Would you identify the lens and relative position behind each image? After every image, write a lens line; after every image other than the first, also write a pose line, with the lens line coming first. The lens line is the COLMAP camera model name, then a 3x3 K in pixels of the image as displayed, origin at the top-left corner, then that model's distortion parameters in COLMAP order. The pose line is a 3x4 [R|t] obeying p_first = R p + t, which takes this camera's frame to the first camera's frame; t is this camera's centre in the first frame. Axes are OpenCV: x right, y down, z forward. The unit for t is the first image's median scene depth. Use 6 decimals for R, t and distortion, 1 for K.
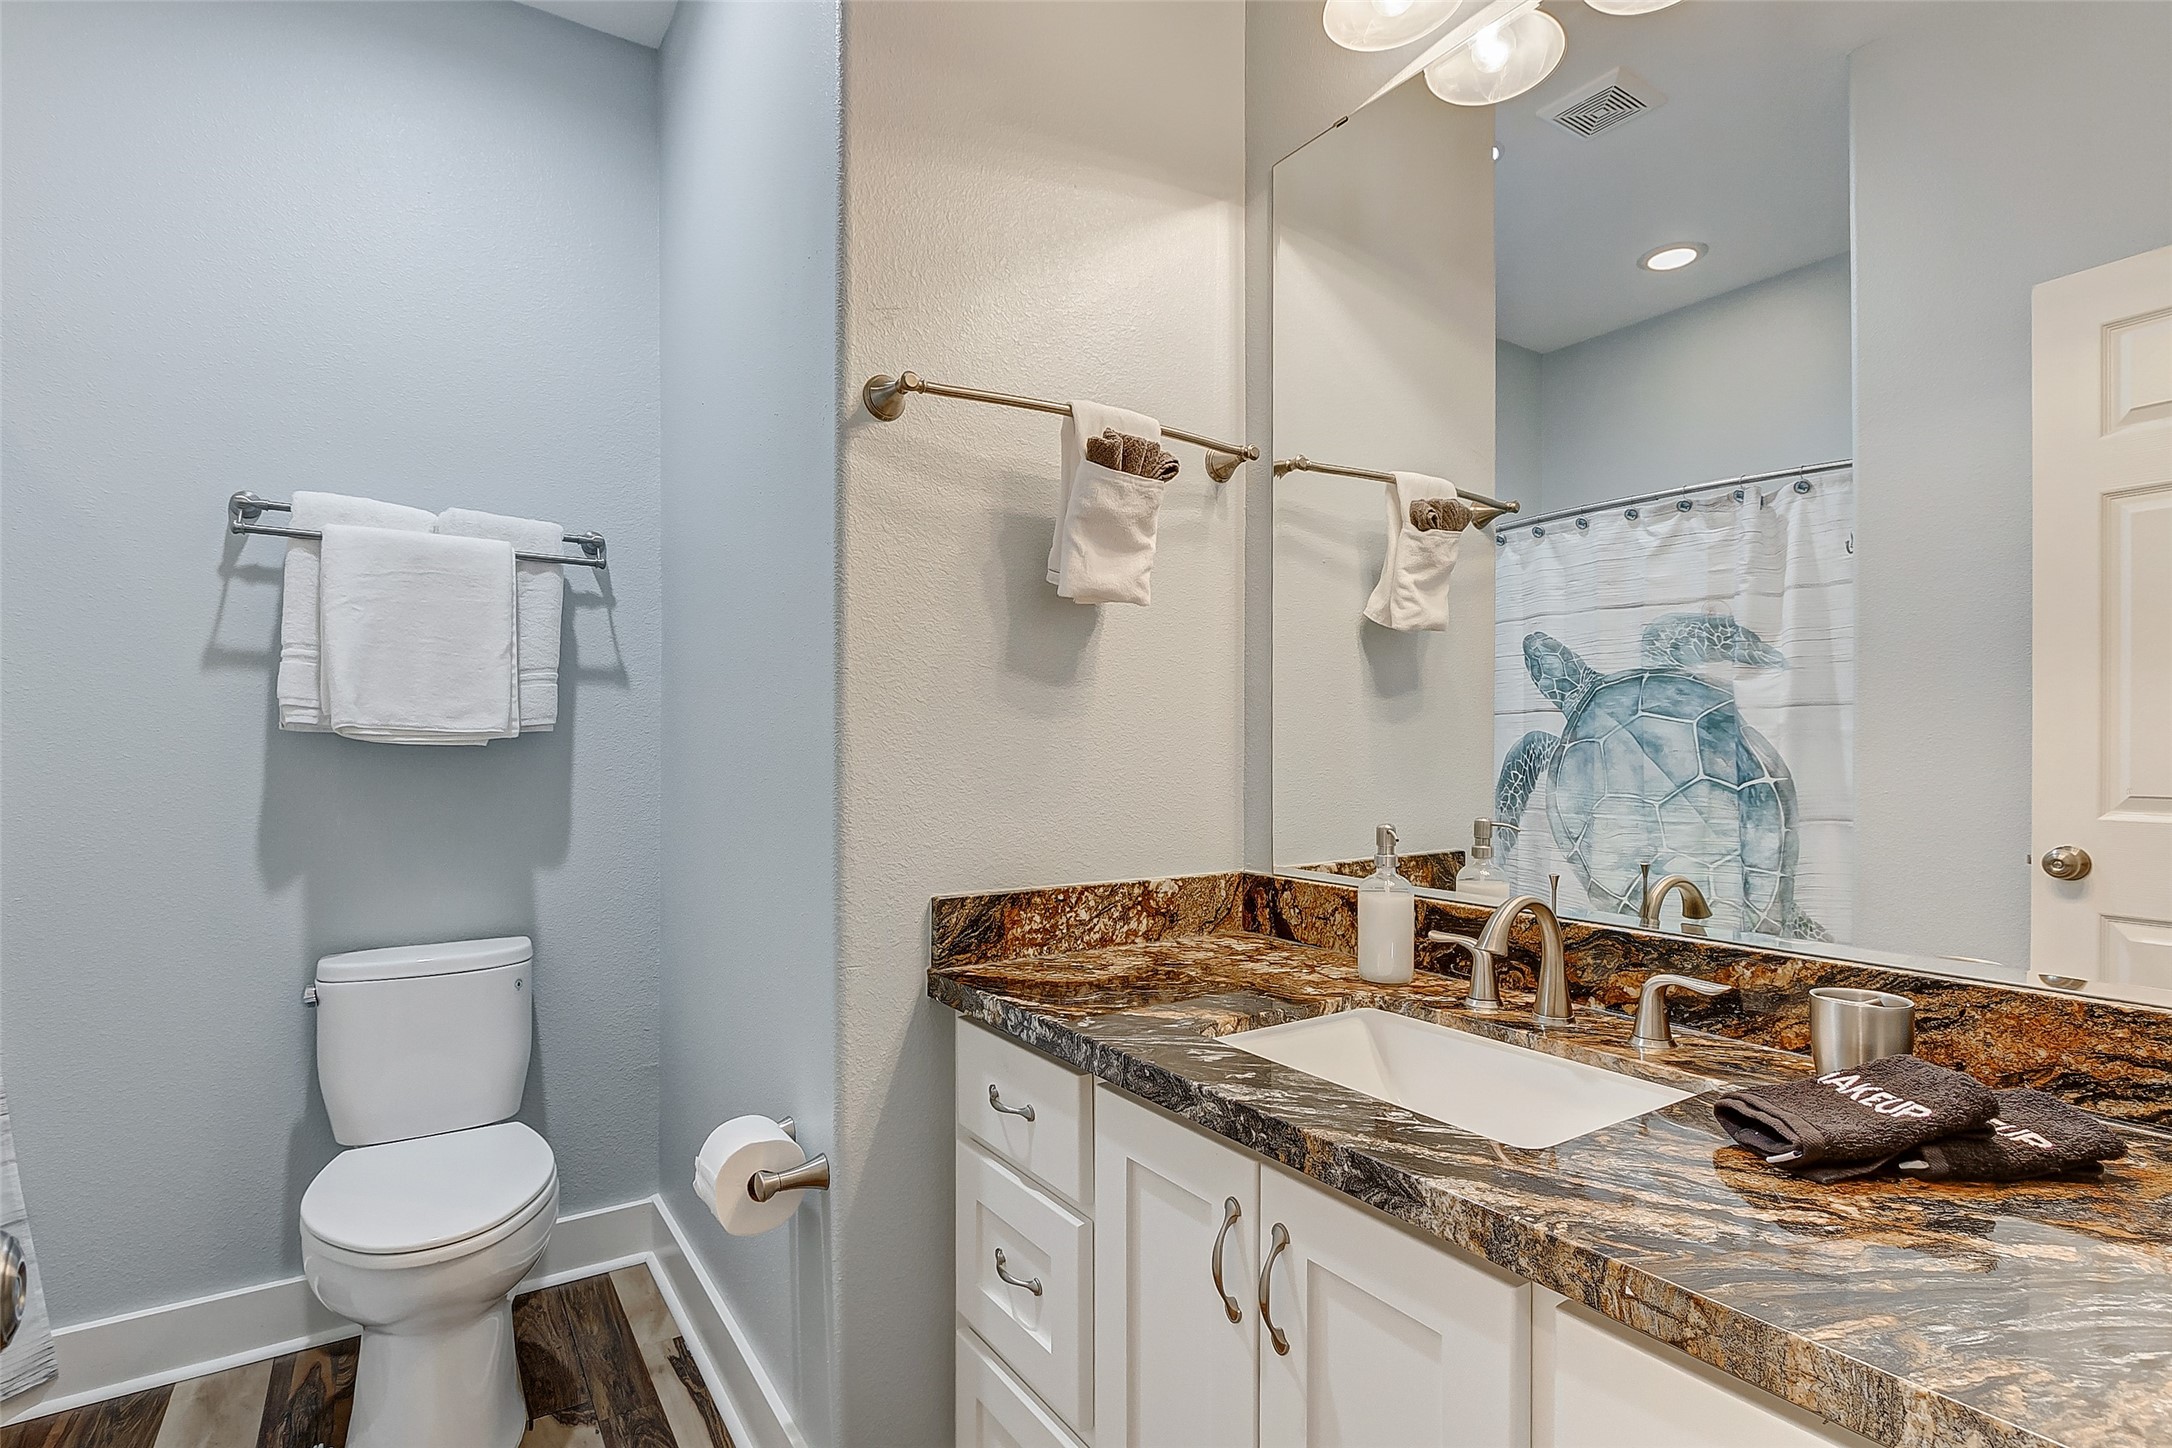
lens RADIAL K [[1033.2, 0, 1091.2], [0, 1033.2, 733.5], [0, 0, 1]] dist [0.000260, -0.002392]
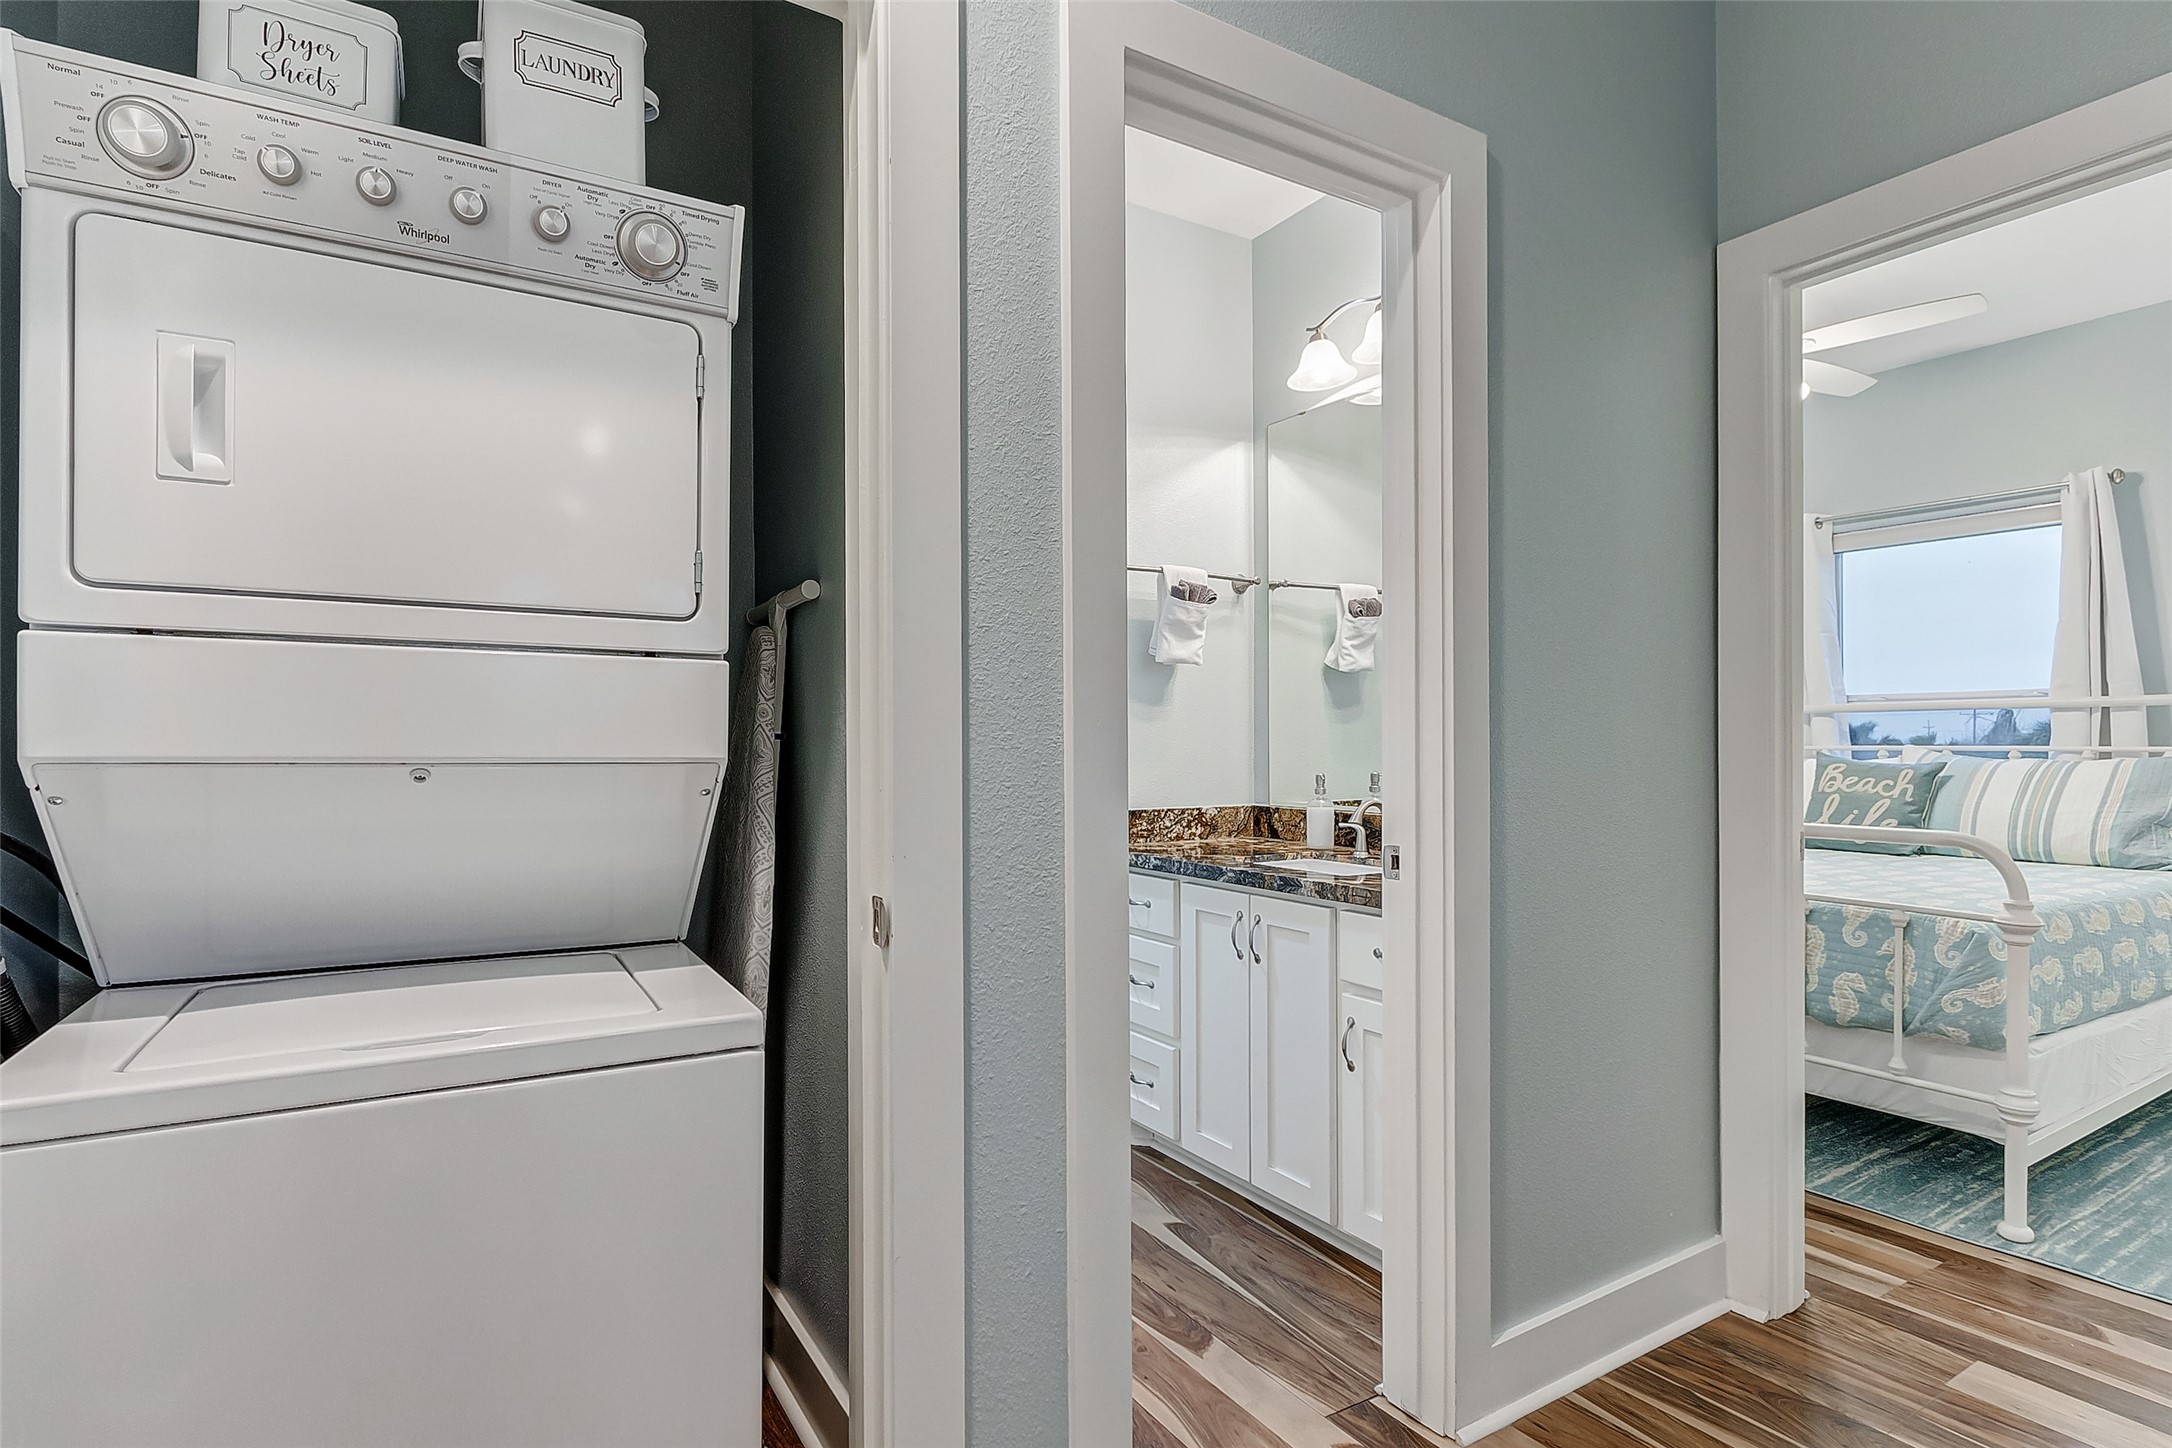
lens RADIAL K [[1033.2, 0, 988.3], [0, 1033.2, 720.1], [0, 0, 1]] dist [0.000260, -0.002392]
pose [[0.991087, -0.003732, -0.133163, -0.080704], [0.002278, 0.999936, -0.011069, 0.002106], [0.133196, 0.010667, 0.991032, -0.951066]]
